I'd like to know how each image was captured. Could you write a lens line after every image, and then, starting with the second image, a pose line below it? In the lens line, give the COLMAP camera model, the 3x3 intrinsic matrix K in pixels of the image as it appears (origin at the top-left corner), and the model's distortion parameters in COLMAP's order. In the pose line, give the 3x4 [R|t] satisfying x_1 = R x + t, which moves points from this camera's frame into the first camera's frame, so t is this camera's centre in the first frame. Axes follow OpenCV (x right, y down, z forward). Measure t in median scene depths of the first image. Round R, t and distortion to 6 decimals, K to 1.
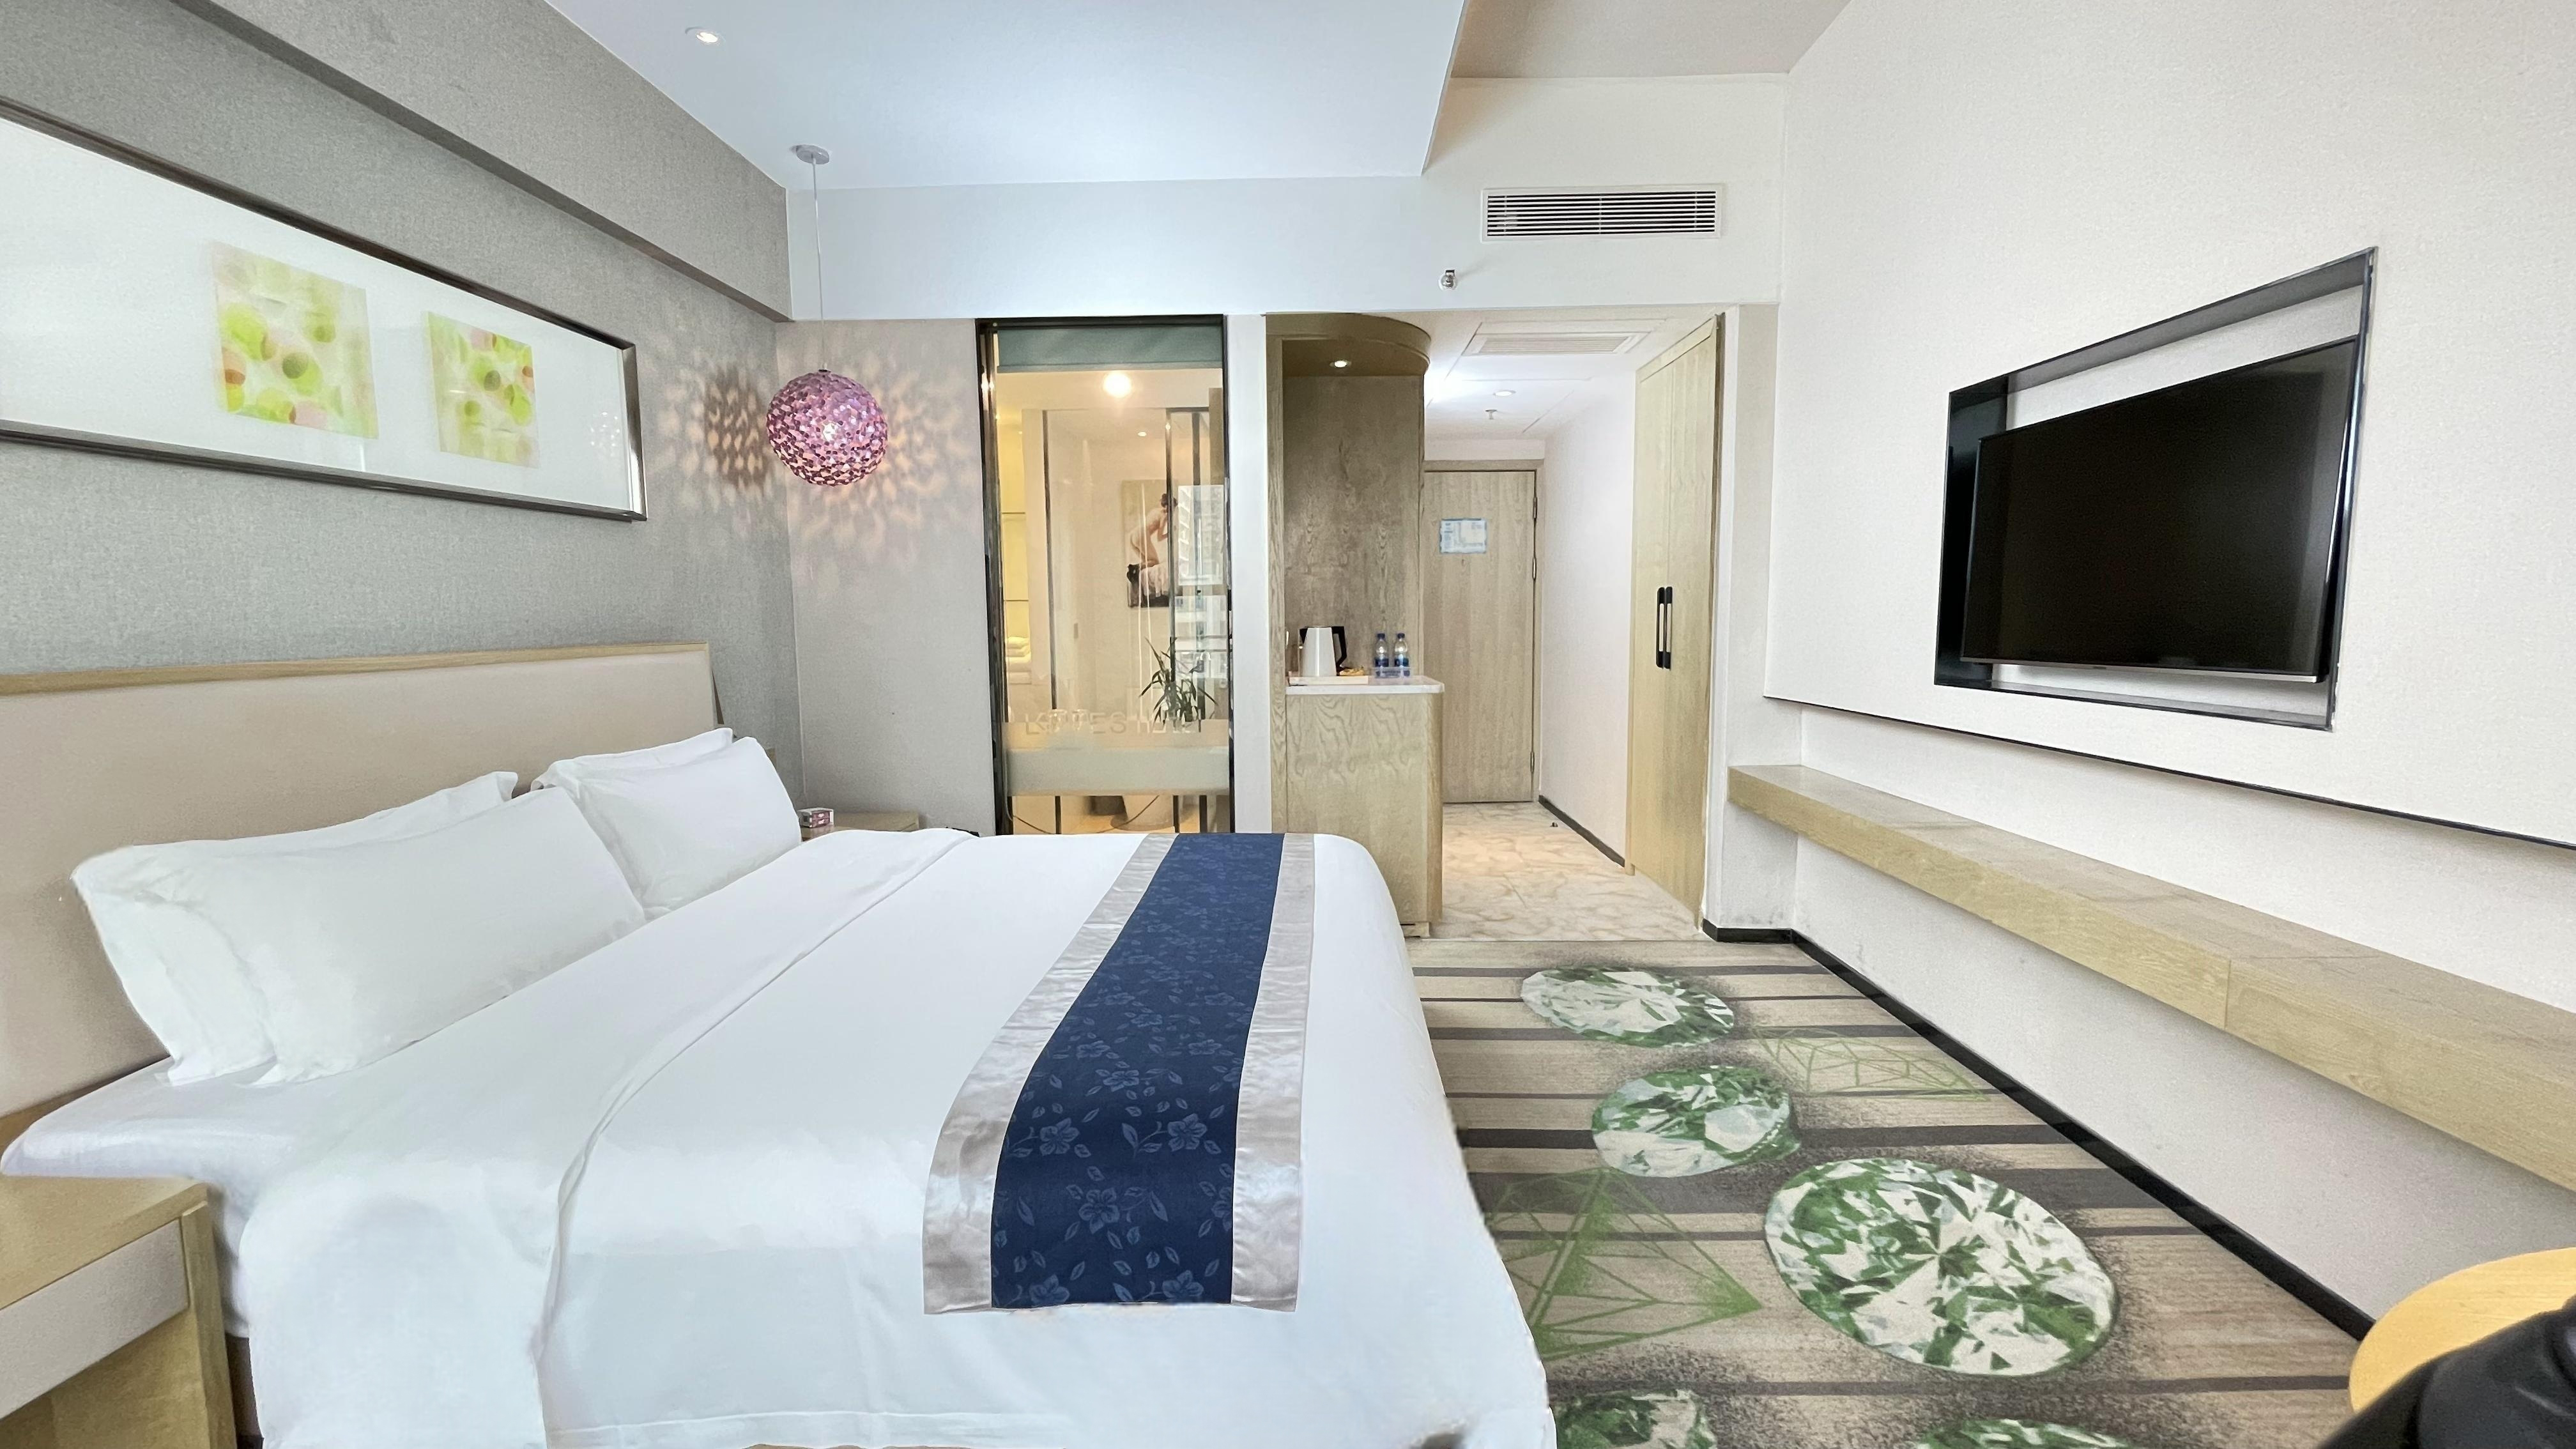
lens RADIAL K [[1045.0, 0, 1289.8], [0, 1045.0, 719.7], [0, 0, 1]] dist [-0.000303, -0.000567]
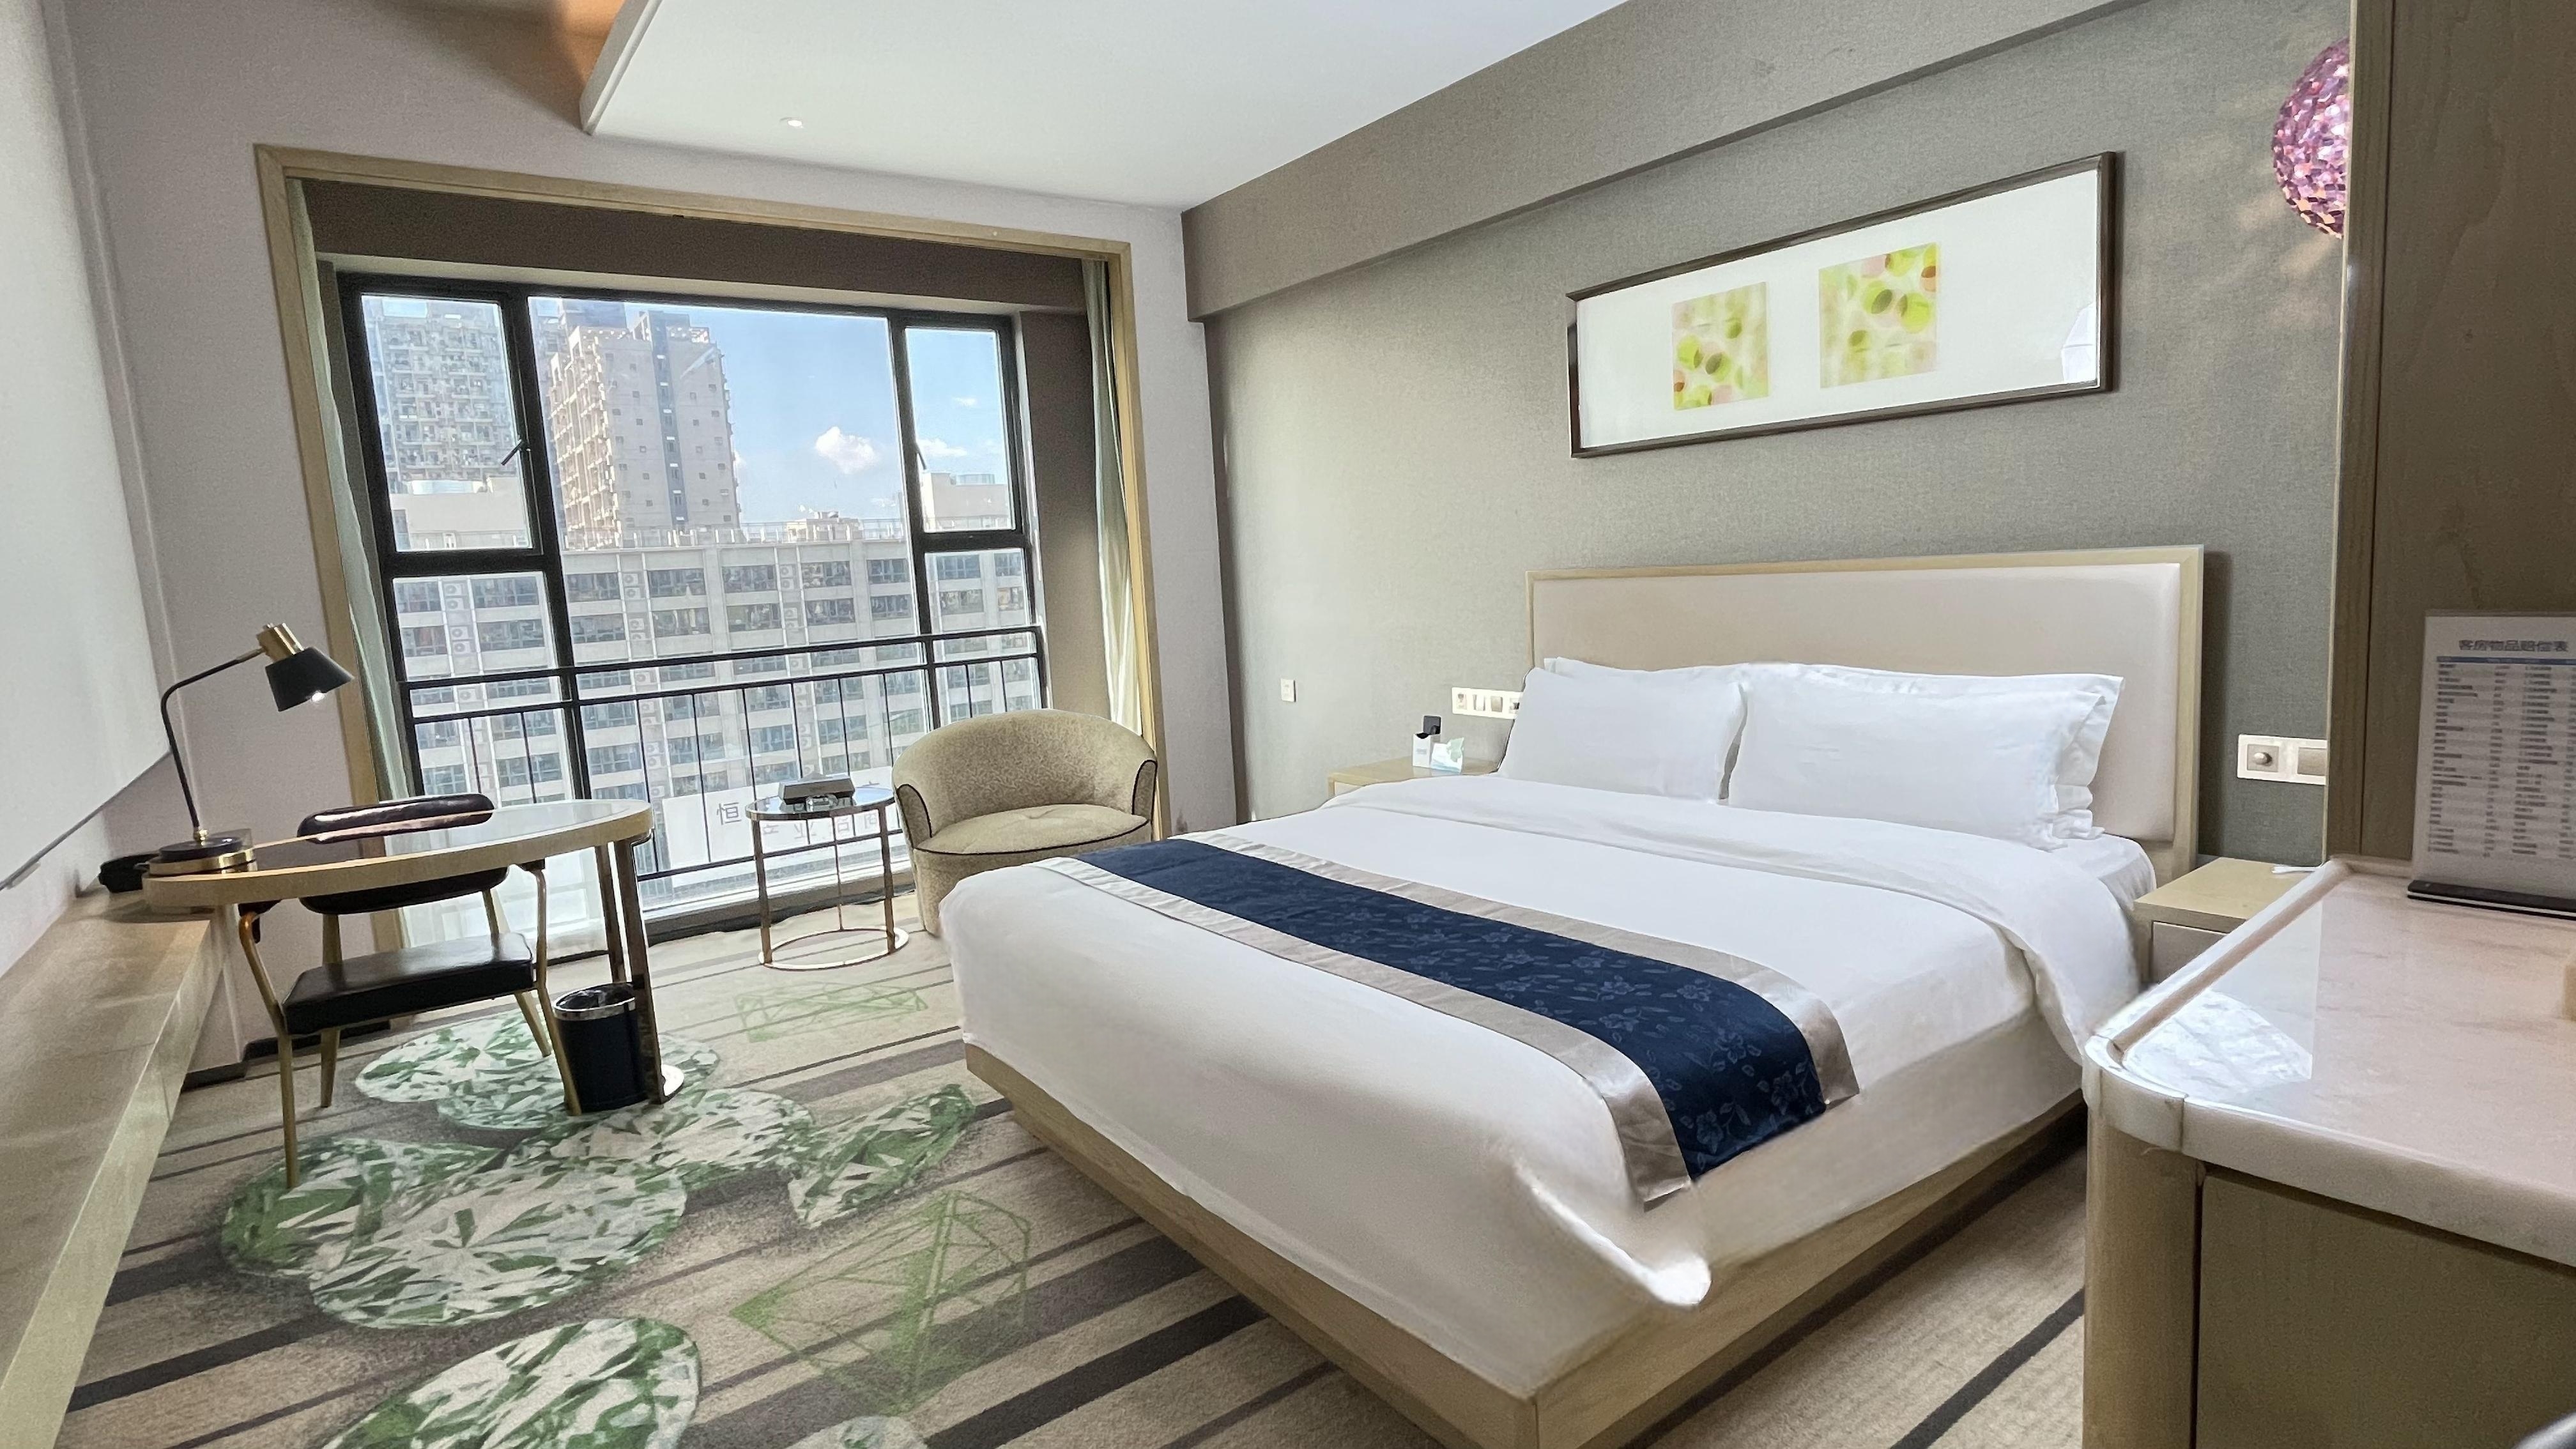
lens RADIAL K [[1263.2, 0, 1288.0], [0, 1263.2, 724.5], [0, 0, 1]] dist [-0.001585, 0.000216]
pose [[-0.782953, 0.137568, -0.606679, 0.406932], [0.003968, 0.976326, 0.216267, -0.141804], [0.622068, 0.166920, -0.764963, 1.275117]]
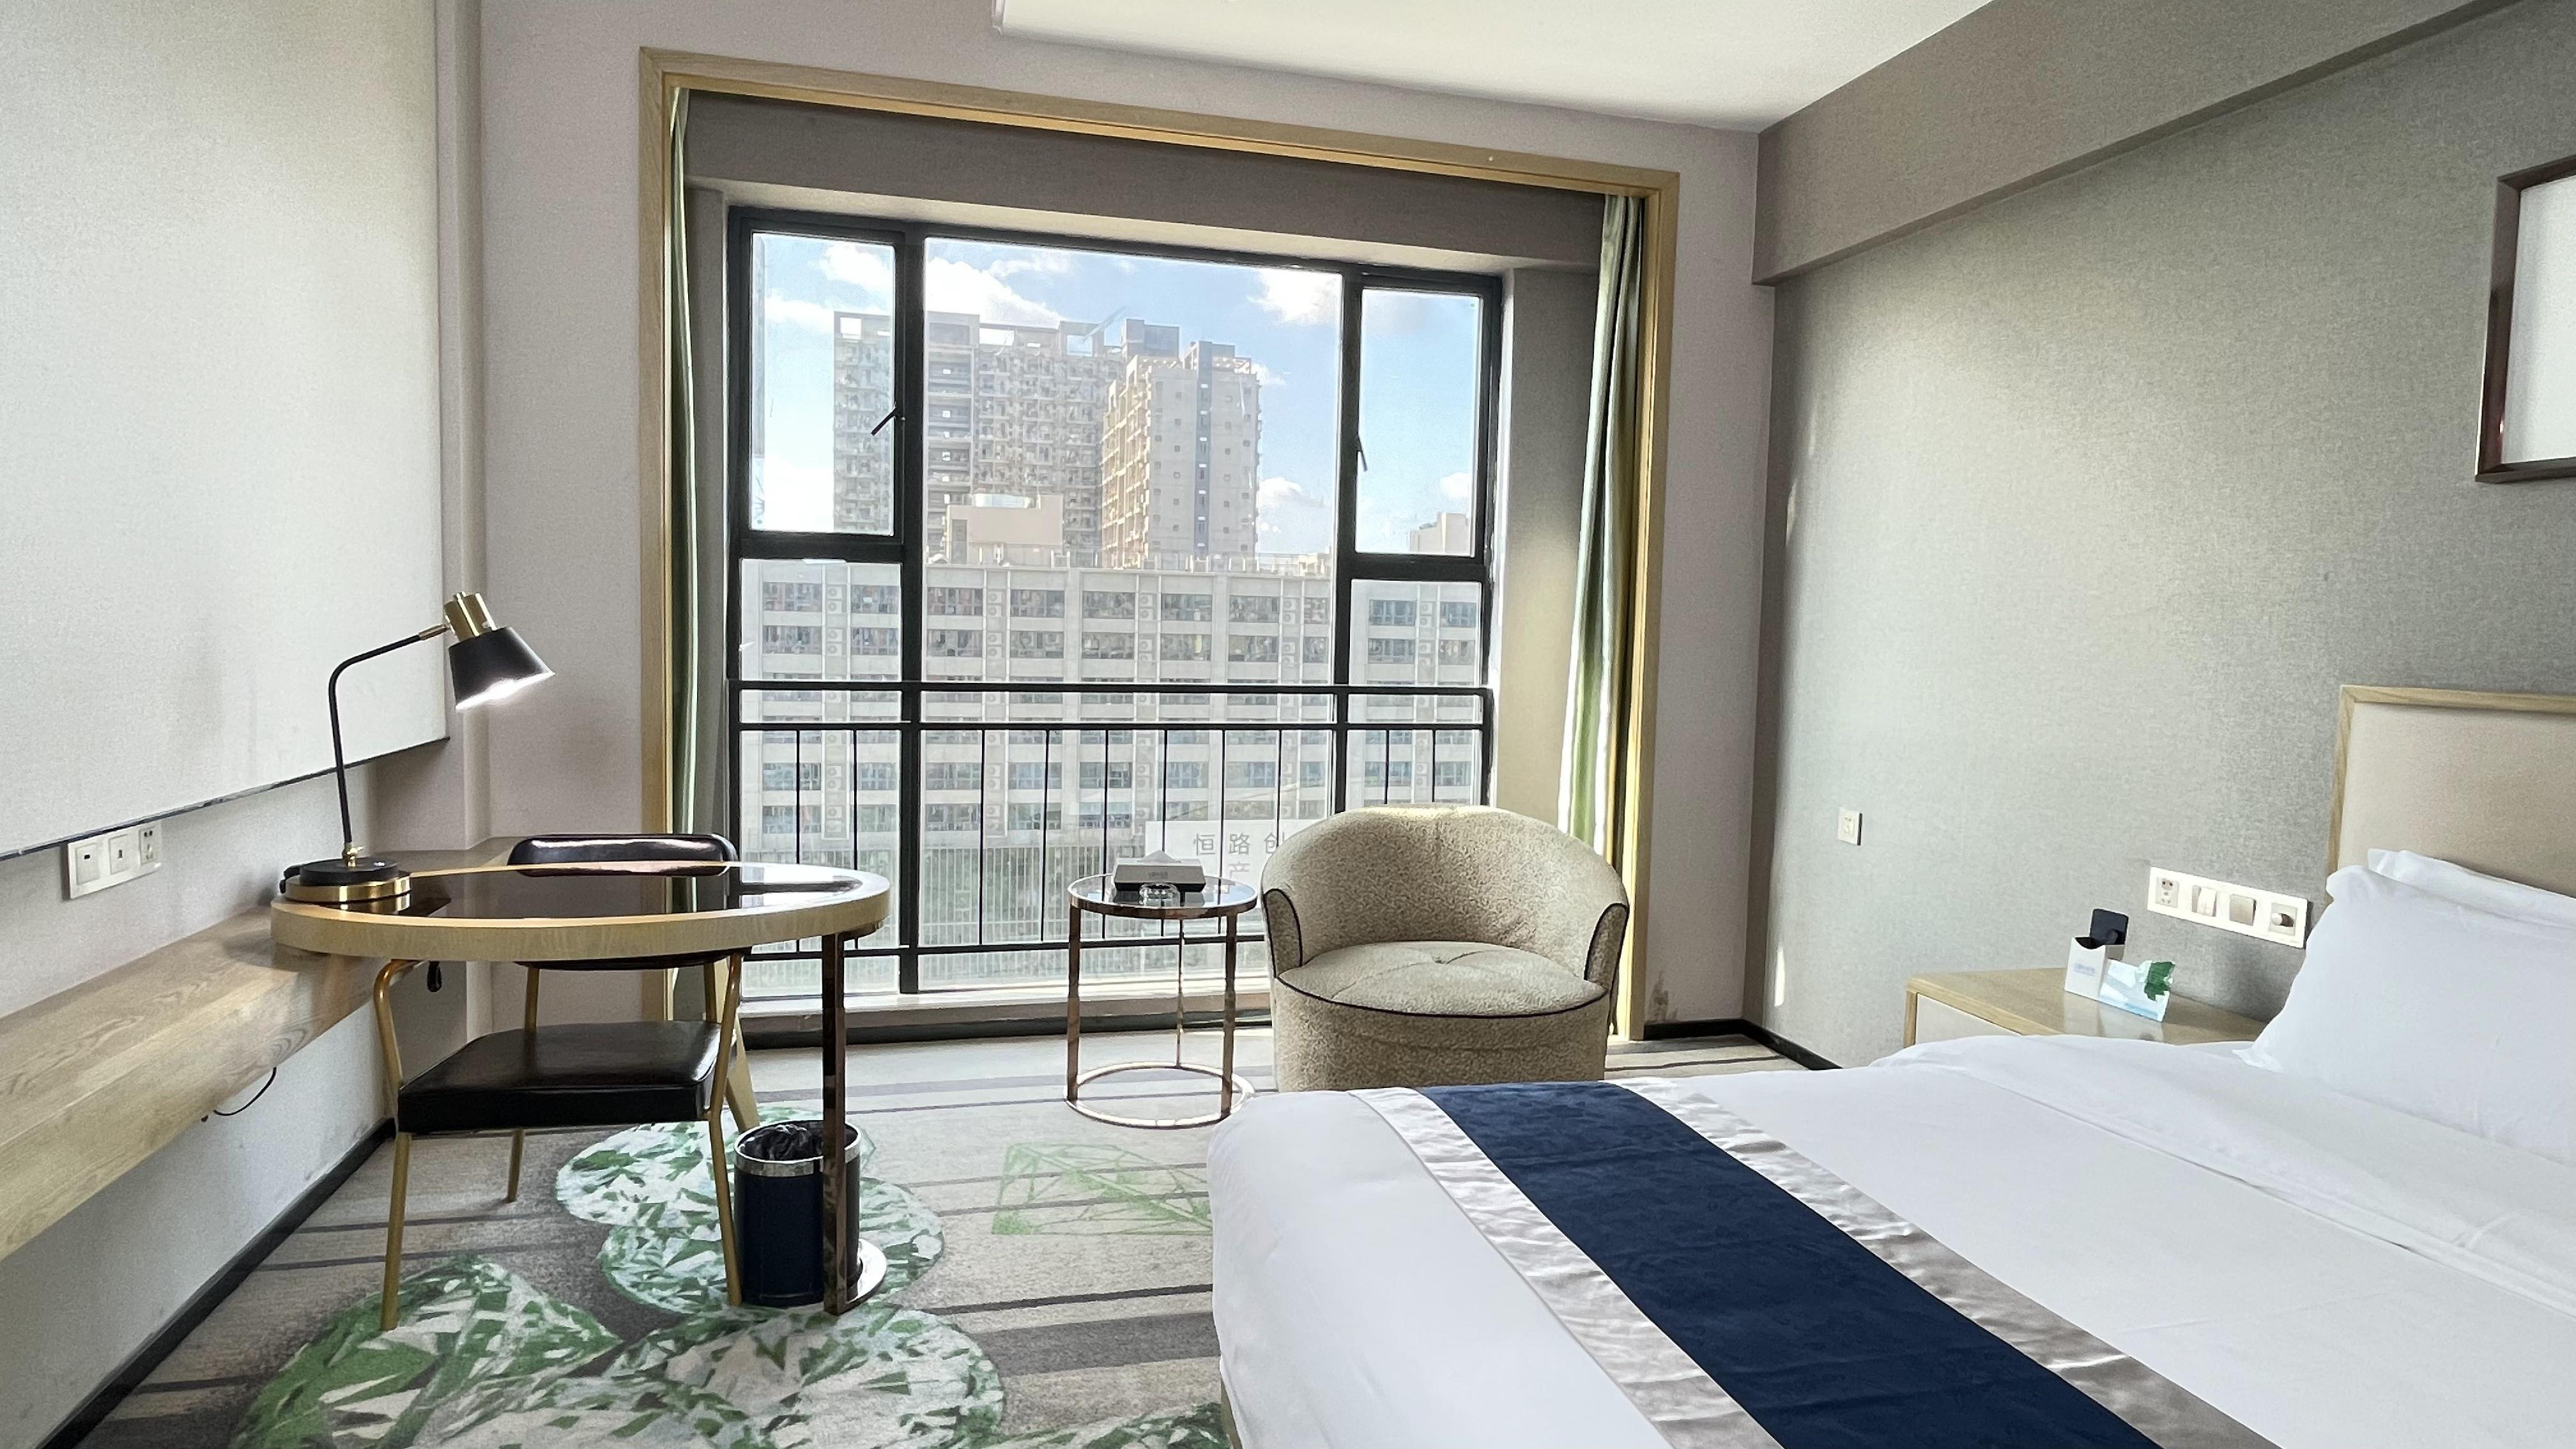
lens RADIAL K [[1401.4, 0, 1288.0], [0, 1401.4, 714.4], [0, 0, 1]] dist [-0.000771, -0.000692]
pose [[-0.958491, 0.006528, -0.285049, 0.208177], [-0.042697, 0.985179, 0.166132, -0.103478], [0.281908, 0.171407, -0.944006, 0.998728]]
